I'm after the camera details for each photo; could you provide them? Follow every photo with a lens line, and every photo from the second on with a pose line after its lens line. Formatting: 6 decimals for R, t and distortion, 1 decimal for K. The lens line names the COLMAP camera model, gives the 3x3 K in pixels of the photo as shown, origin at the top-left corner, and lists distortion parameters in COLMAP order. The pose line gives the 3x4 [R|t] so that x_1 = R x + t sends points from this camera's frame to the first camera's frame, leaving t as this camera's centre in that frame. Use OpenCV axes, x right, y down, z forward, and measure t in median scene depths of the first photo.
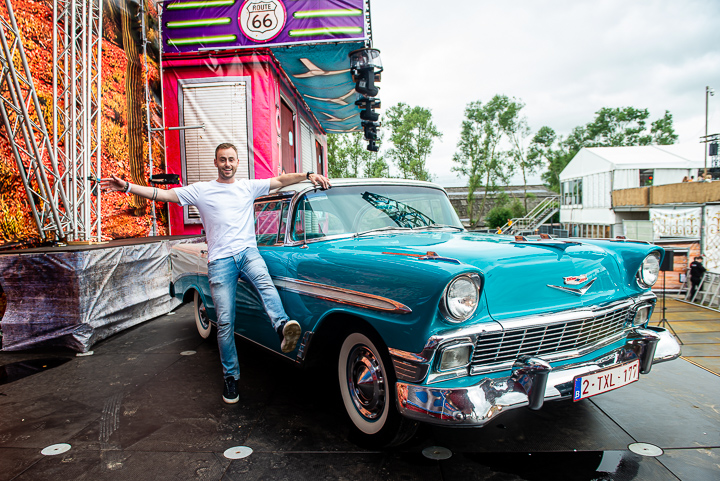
lens RADIAL K [[498.2, 0, 360.0], [0, 498.2, 240.5], [0, 0, 1]] dist [-0.000220, 0.000041]
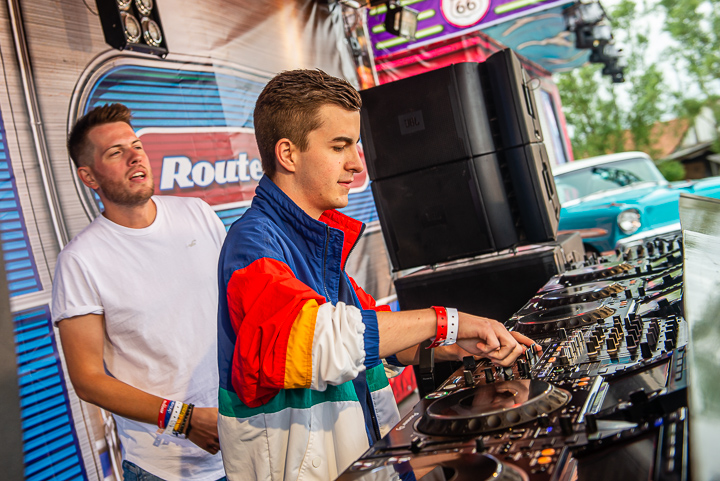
lens RADIAL K [[798.5, 0, 360.0], [0, 798.5, 240.5], [0, 0, 1]] dist [0.001700, 0.004784]
pose [[0.926717, -0.168566, -0.335828, 0.062891], [0.172106, 0.984887, -0.019431, 0.015451], [0.334028, -0.039791, 0.941723, -0.578392]]
